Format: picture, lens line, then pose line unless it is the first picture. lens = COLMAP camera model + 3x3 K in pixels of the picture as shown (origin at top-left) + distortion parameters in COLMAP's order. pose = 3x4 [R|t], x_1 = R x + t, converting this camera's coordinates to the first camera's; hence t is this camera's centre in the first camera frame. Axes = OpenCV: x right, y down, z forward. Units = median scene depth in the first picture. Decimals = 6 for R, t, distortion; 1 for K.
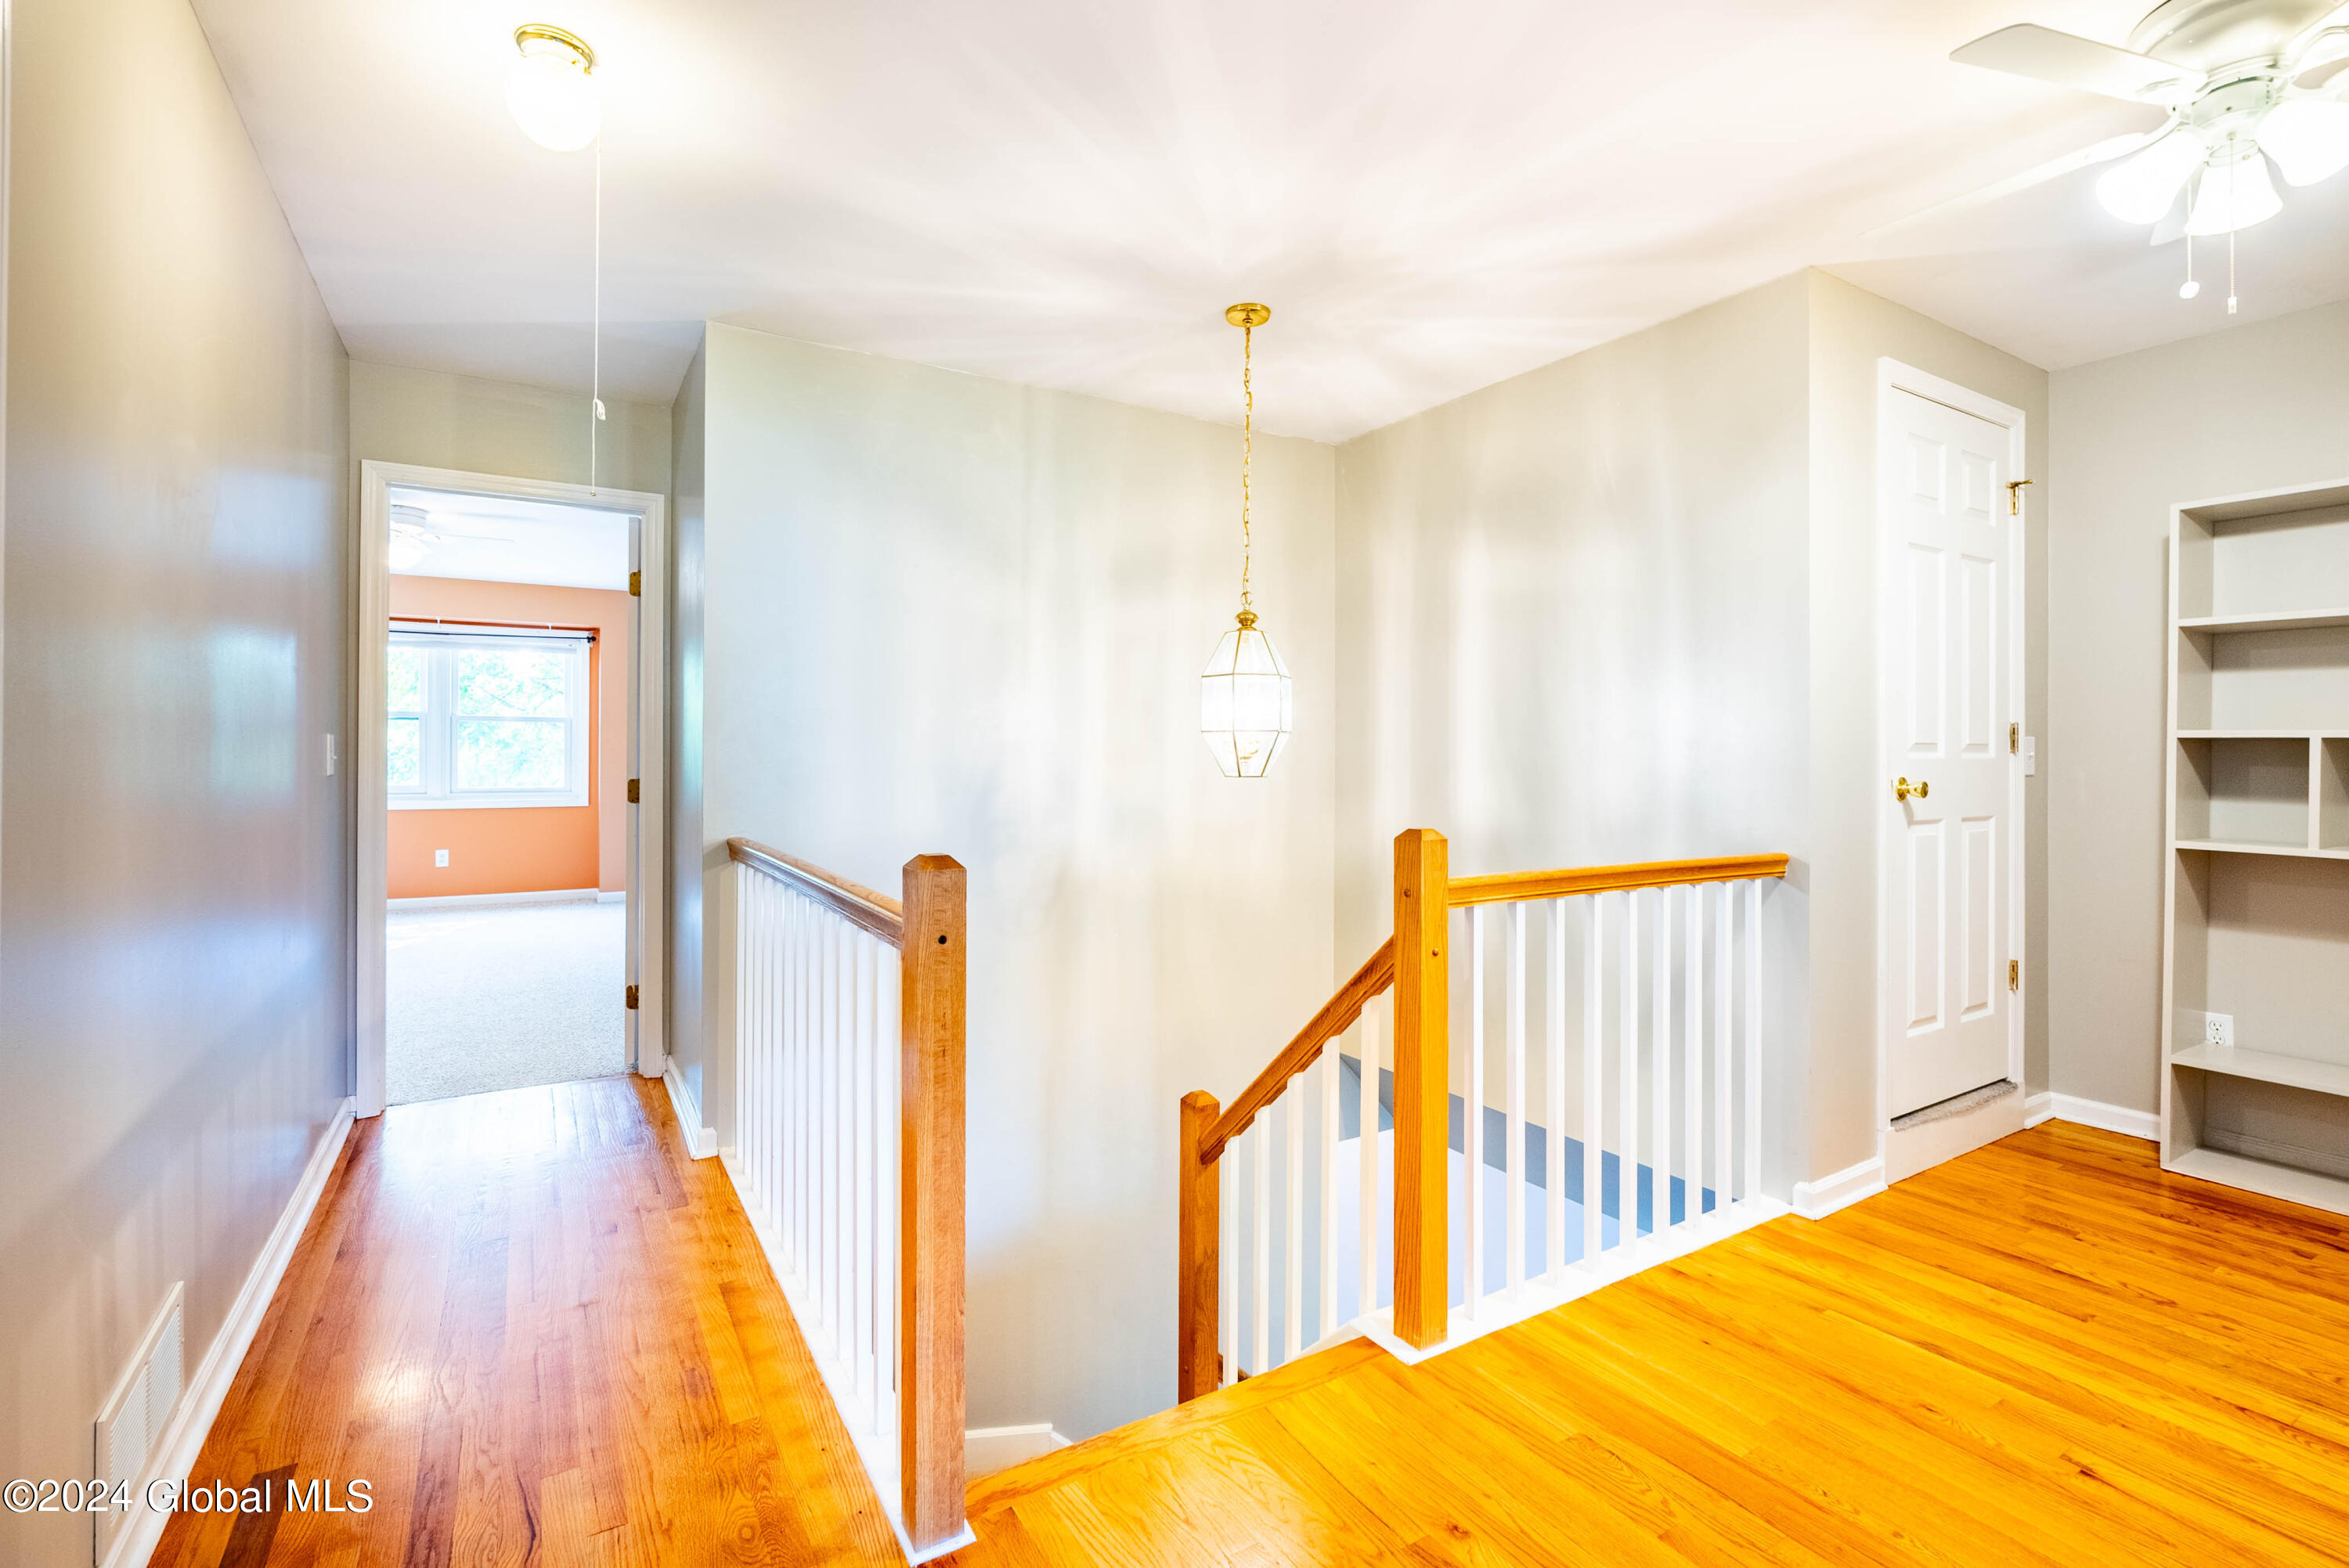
lens RADIAL K [[1070.1, 0, 1175.1], [0, 1070.1, 771.3], [0, 0, 1]] dist [0.000704, 0.000010]
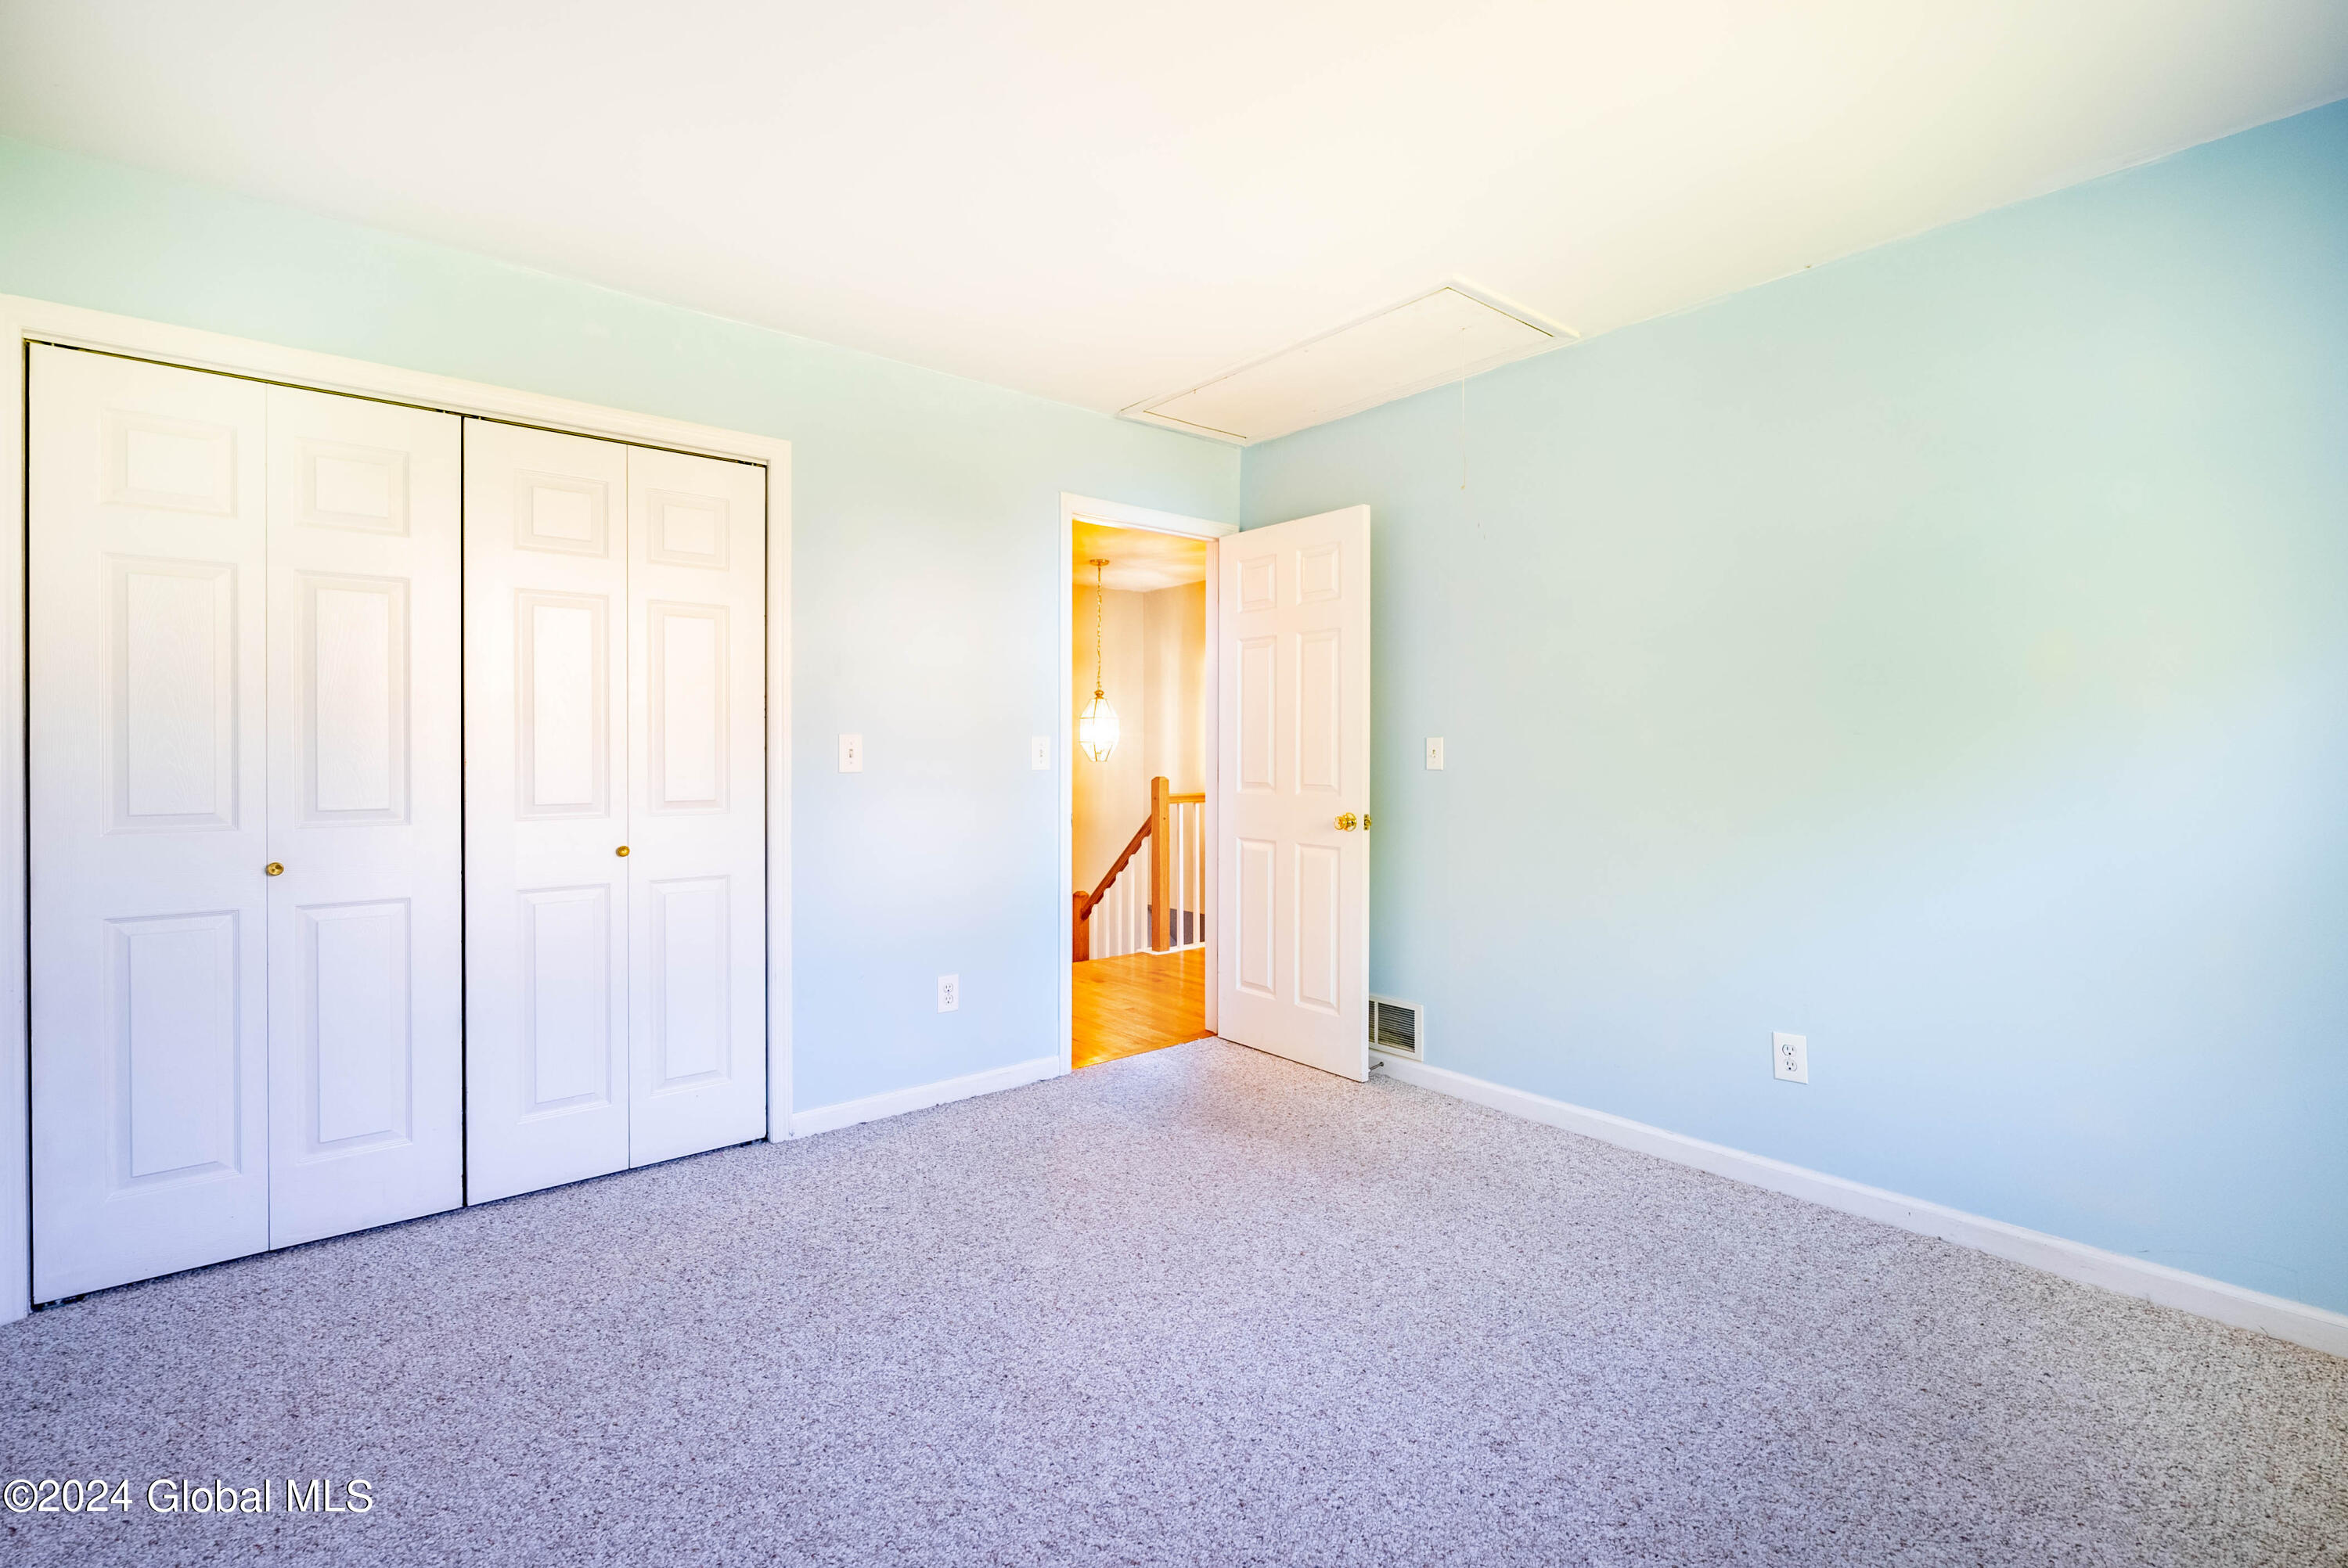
lens RADIAL K [[1069.6, 0, 1175.1], [0, 1069.6, 774.3], [0, 0, 1]] dist [0.000704, 0.000010]
pose [[0.988911, -0.002591, 0.148486, -0.146286], [0.001492, 0.999971, 0.007512, 0.019714], [-0.148501, -0.007207, 0.988886, -1.673308]]
